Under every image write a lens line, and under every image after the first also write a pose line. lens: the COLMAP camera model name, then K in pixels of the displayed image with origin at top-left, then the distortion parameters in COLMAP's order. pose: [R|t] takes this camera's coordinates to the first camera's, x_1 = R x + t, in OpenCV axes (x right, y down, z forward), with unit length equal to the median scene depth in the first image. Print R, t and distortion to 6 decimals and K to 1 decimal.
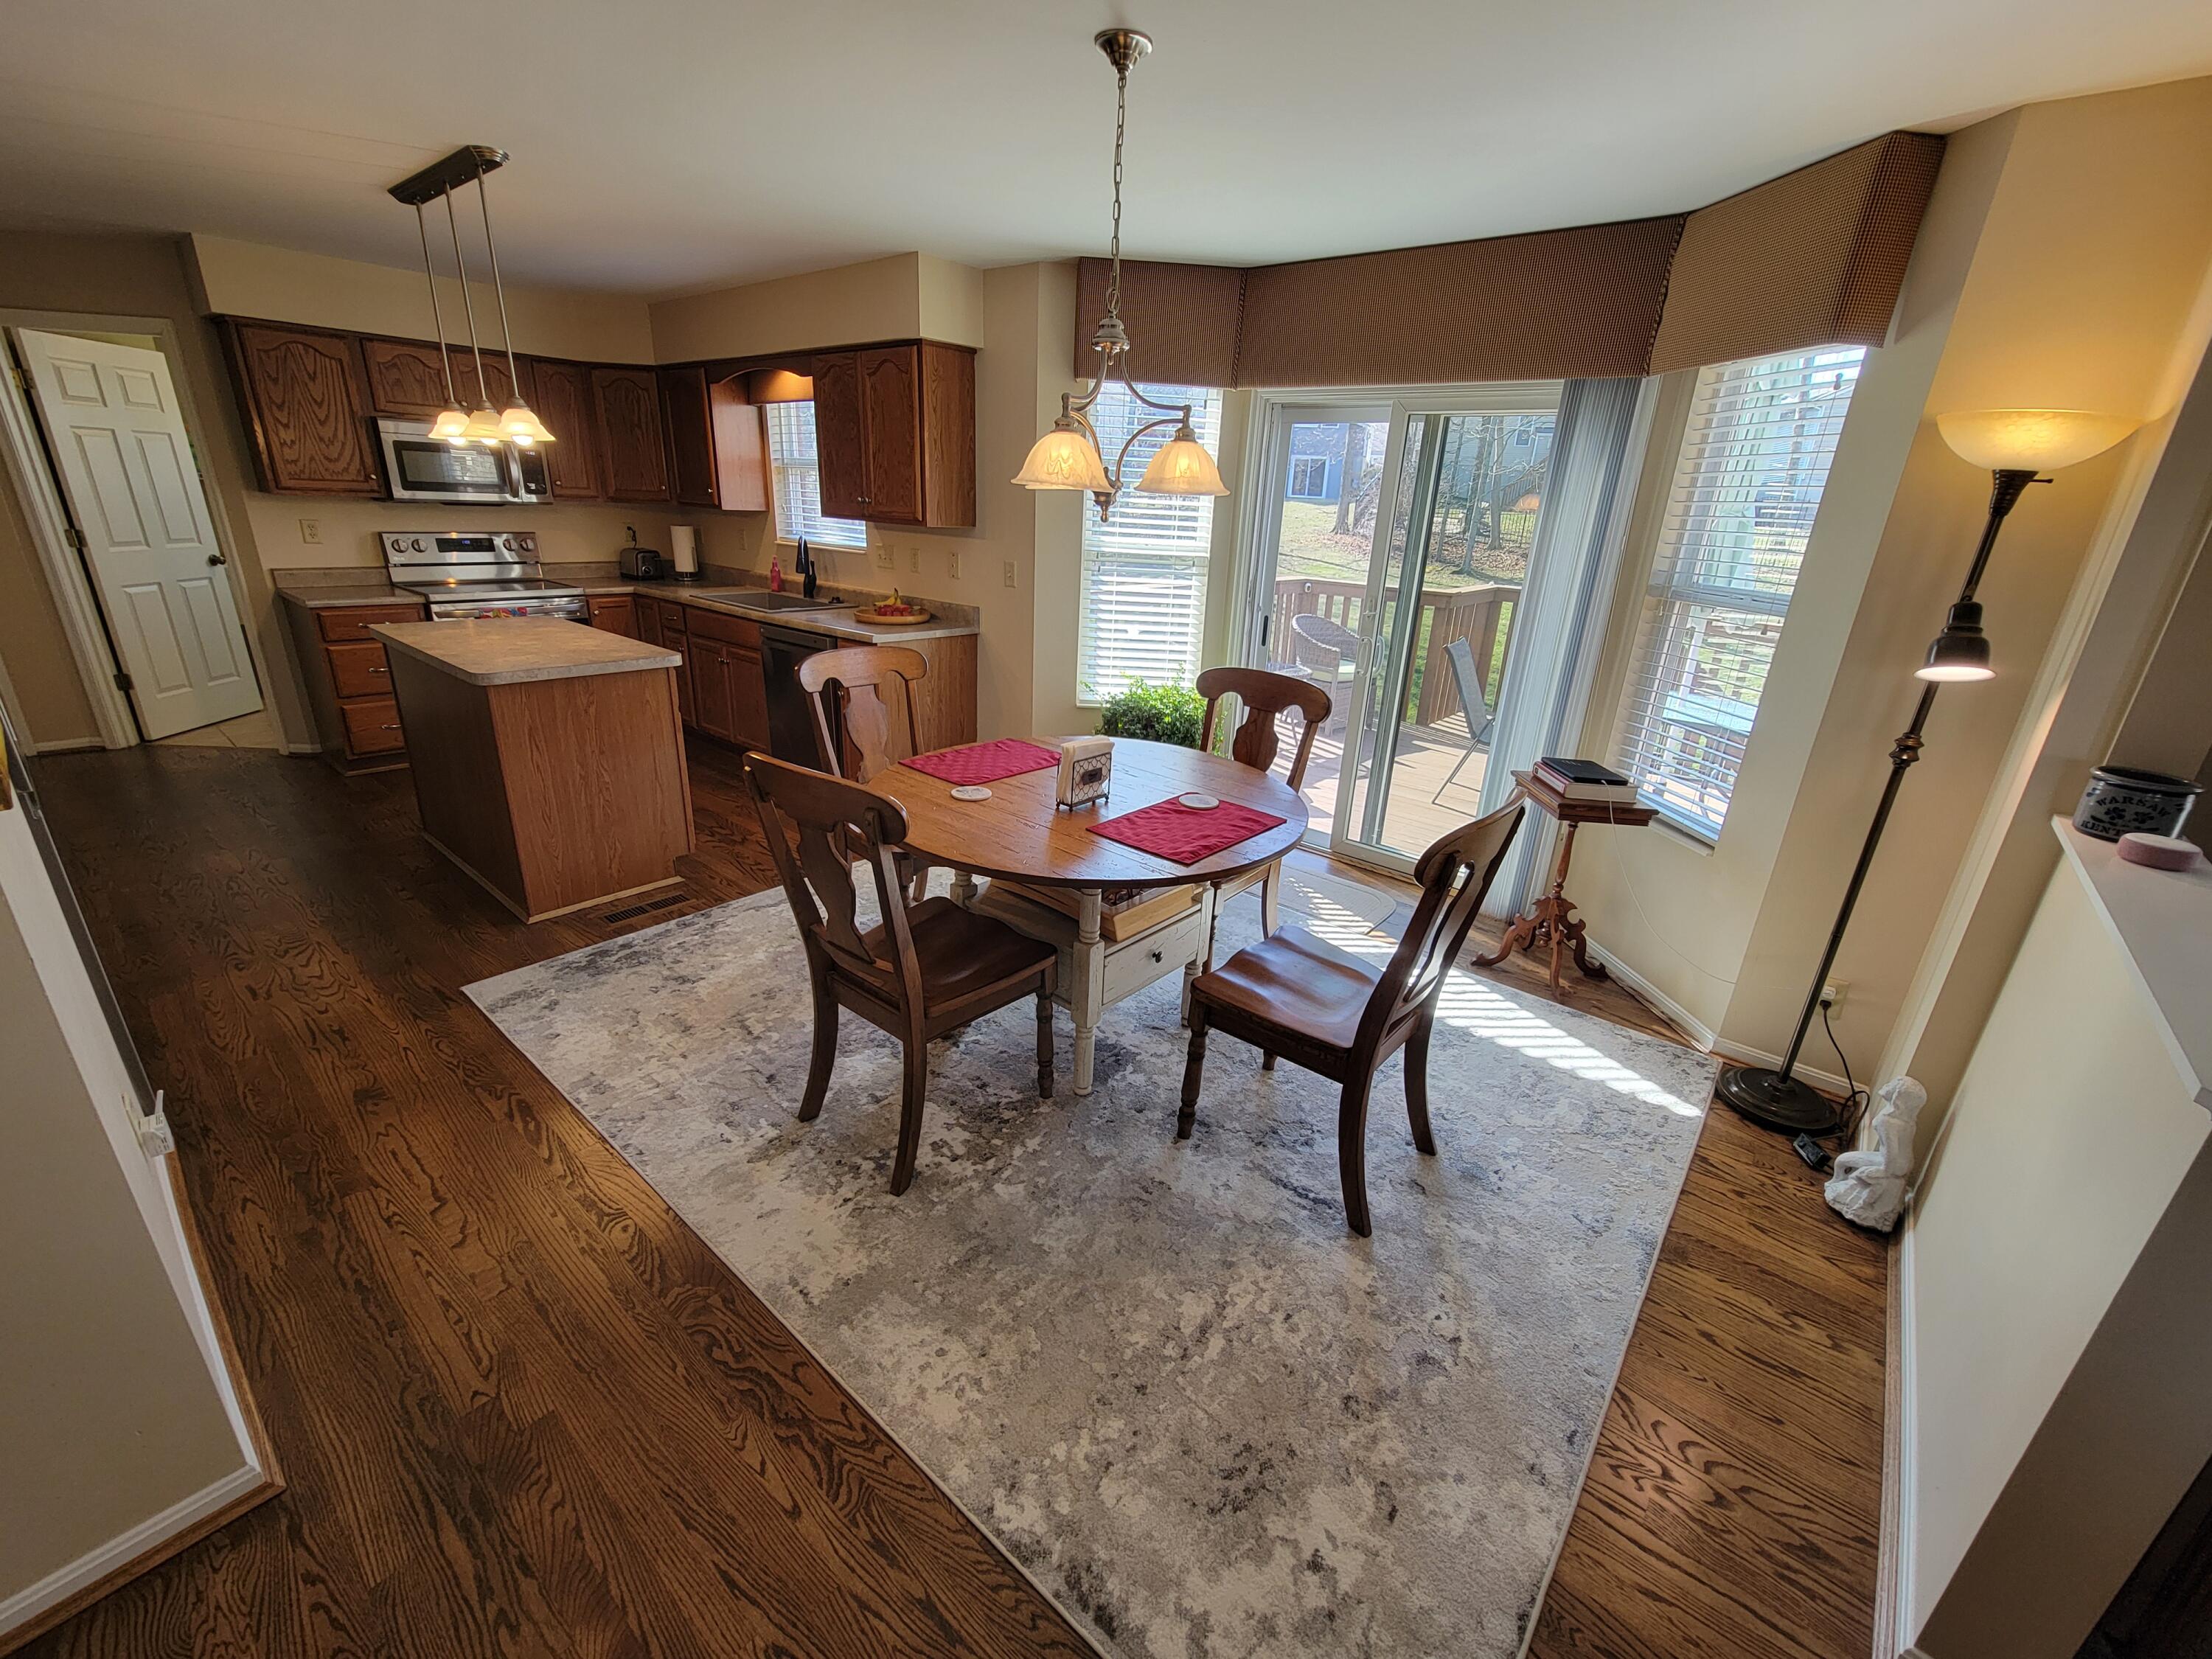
lens RADIAL K [[906.3, 0, 1106.0], [0, 906.3, 829.5], [0, 0, 1]] dist [0.001284, 0.001273]
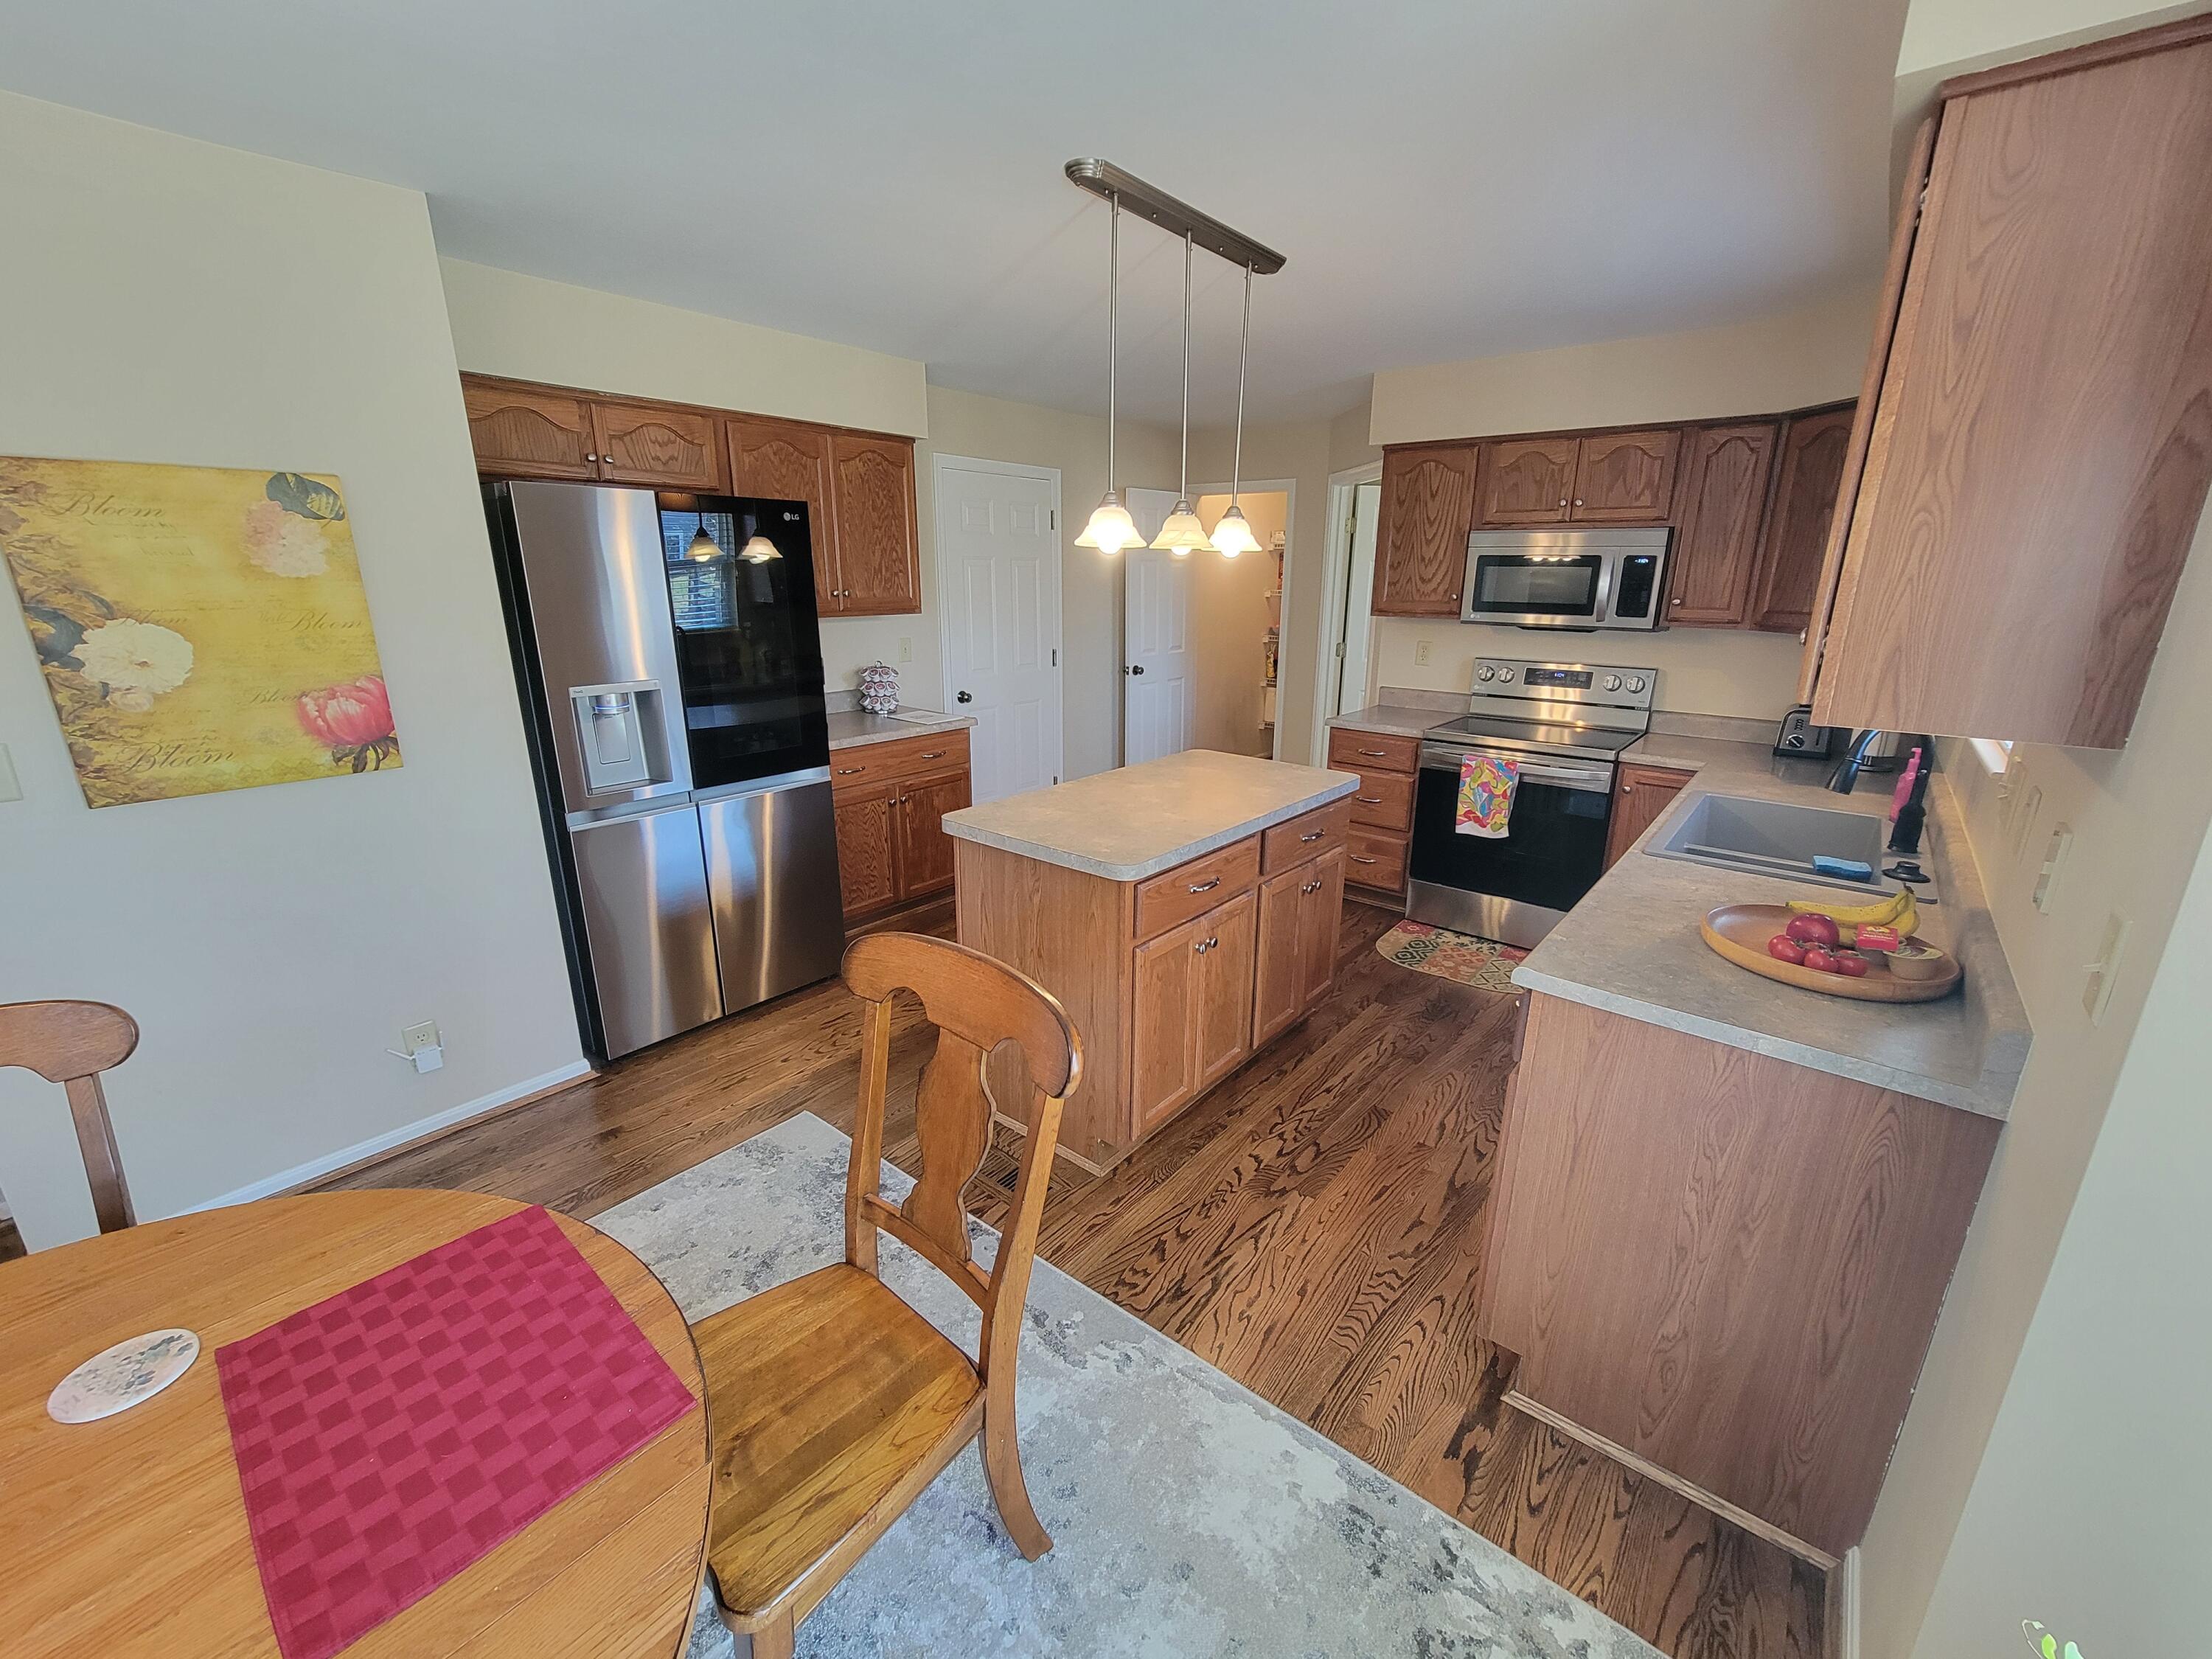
lens RADIAL K [[906.3, 0, 1106.0], [0, 906.3, 829.5], [0, 0, 1]] dist [0.001284, 0.001273]
pose [[0.019824, 0.232933, -0.972291, 0.094958], [-0.350175, 0.912501, 0.211469, -0.250645], [0.936474, 0.336280, 0.099656, 0.672024]]
